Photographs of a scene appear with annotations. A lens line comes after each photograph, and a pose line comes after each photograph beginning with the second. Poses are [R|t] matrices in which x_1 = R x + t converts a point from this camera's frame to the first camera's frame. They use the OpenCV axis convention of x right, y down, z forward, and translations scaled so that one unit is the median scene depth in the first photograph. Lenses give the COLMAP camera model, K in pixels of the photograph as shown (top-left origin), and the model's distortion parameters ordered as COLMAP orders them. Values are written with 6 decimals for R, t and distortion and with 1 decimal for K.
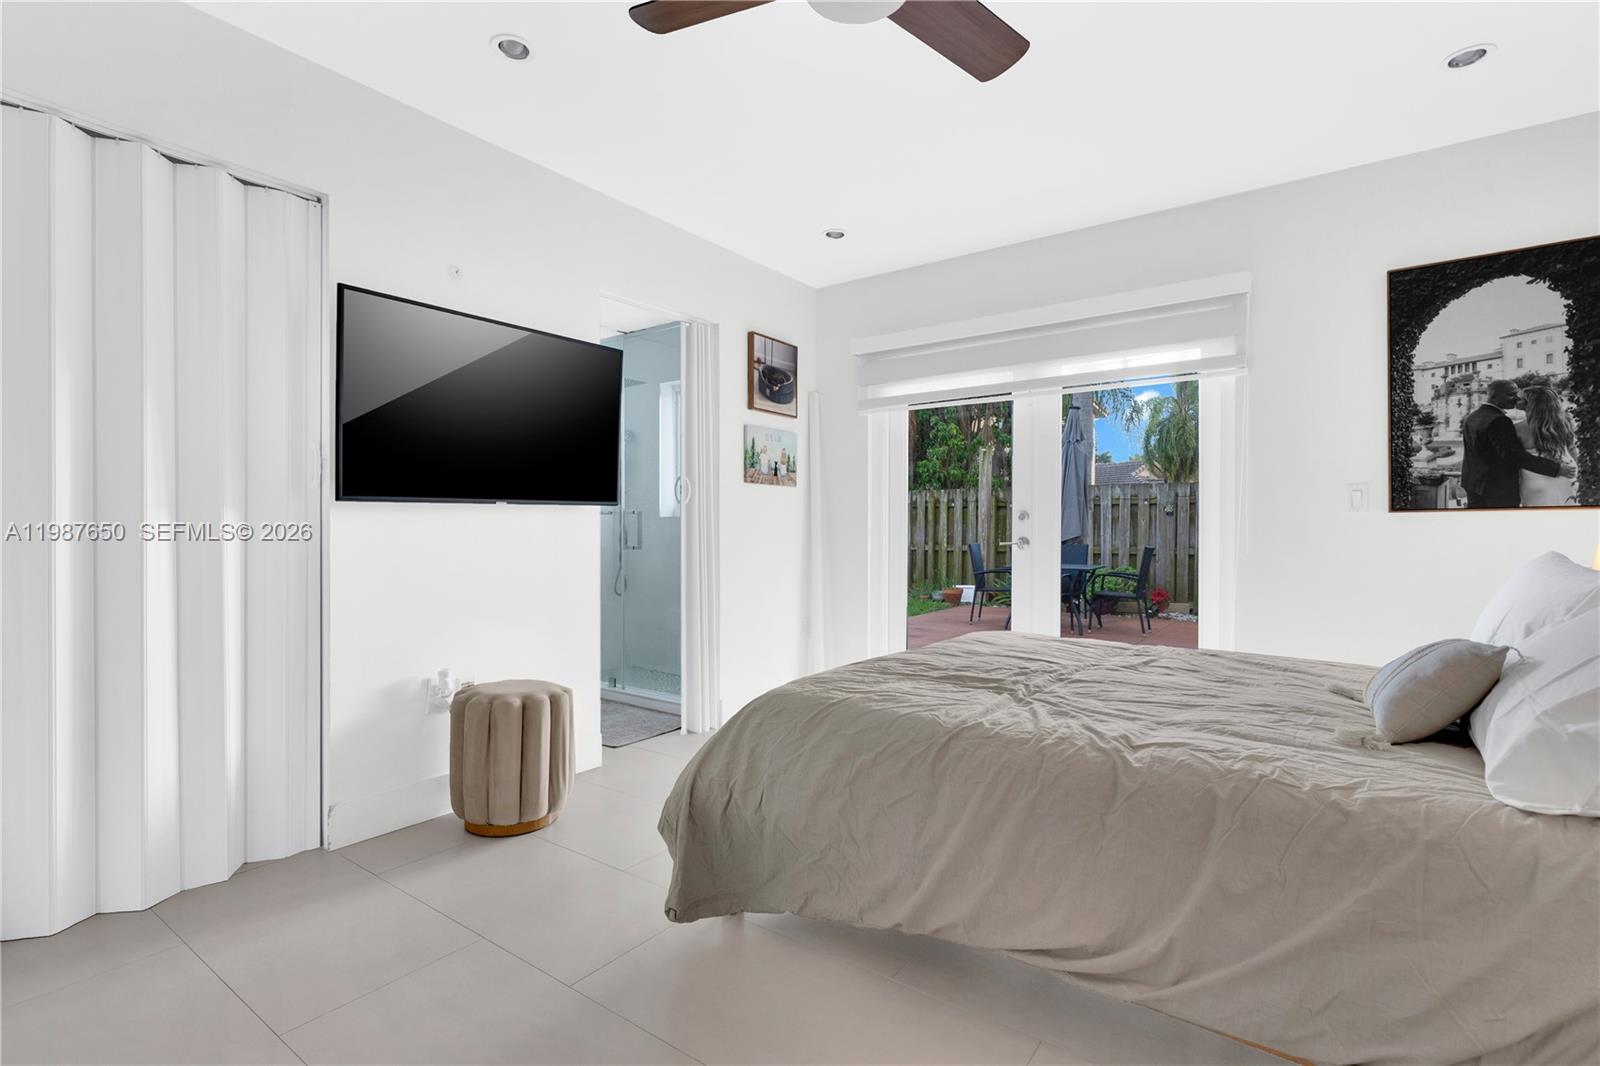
lens RADIAL K [[751.0, 0, 800.5], [0, 751.0, 527.0], [0, 0, 1]] dist [0.004149, -0.001270]
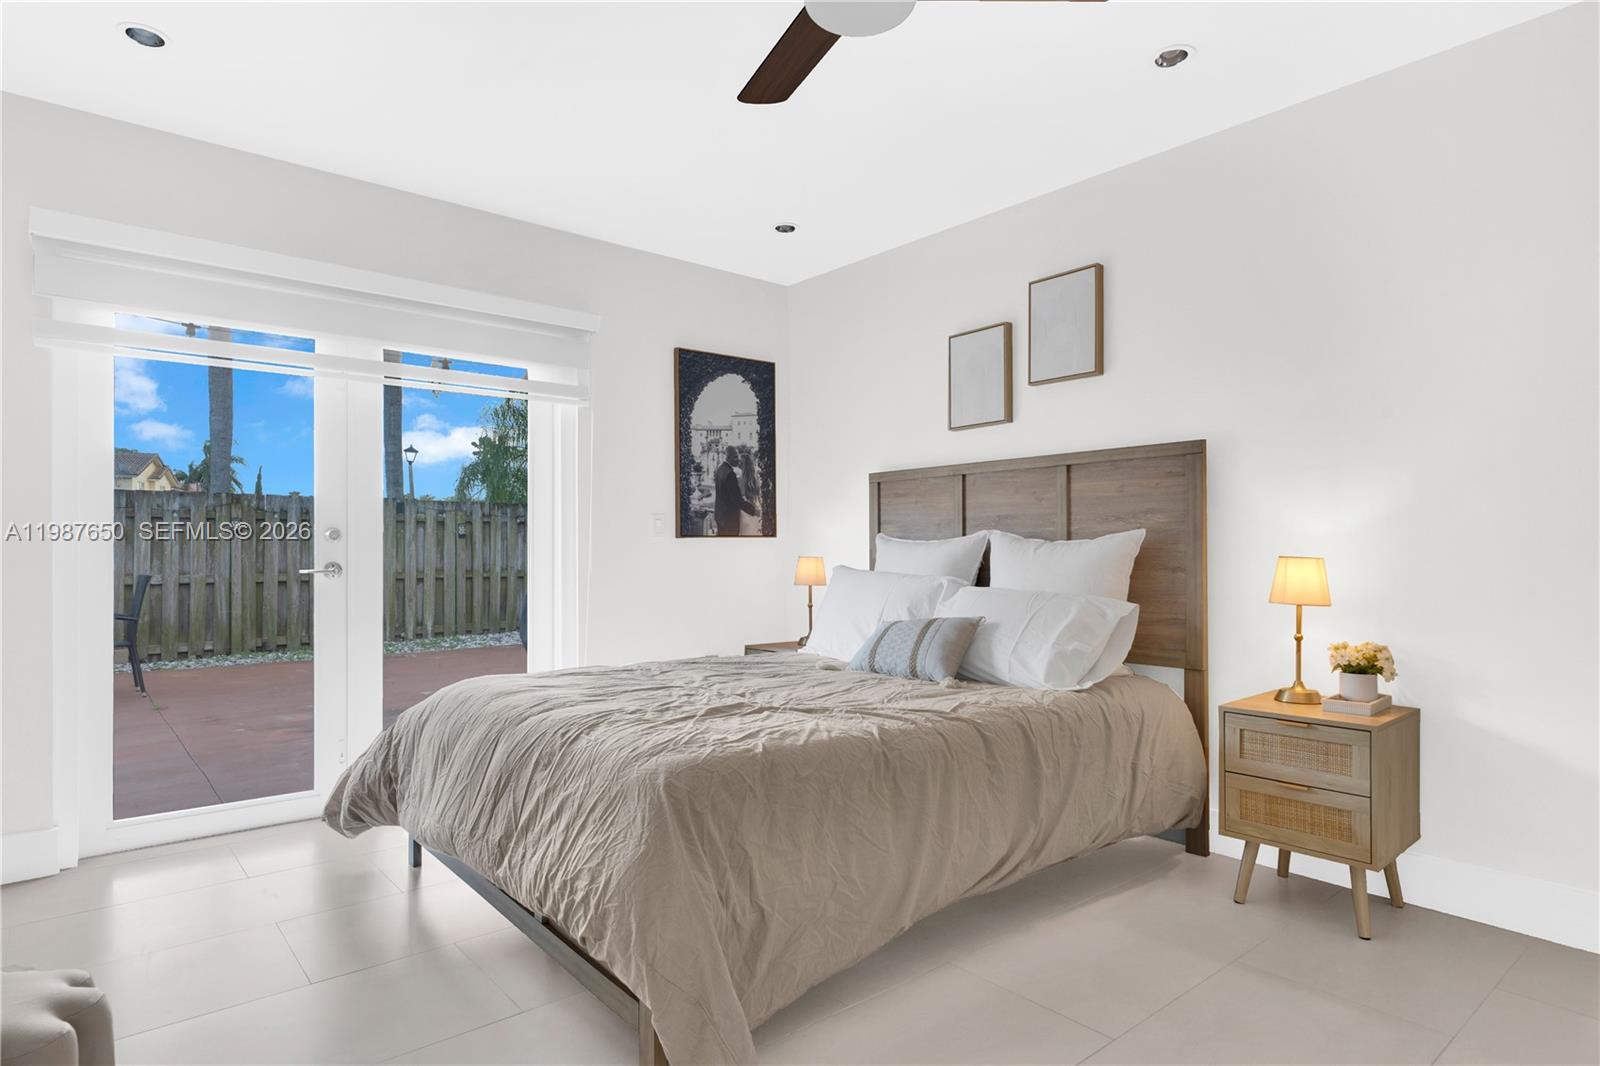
lens RADIAL K [[858.8, 0, 801.8], [0, 858.8, 548.5], [0, 0, 1]] dist [-0.006814, 0.001646]
pose [[0.241781, -0.000053, 0.970331, -0.591857], [-0.001874, 0.999998, 0.000522, -0.002869], [-0.970329, -0.001944, 0.241780, 0.468072]]
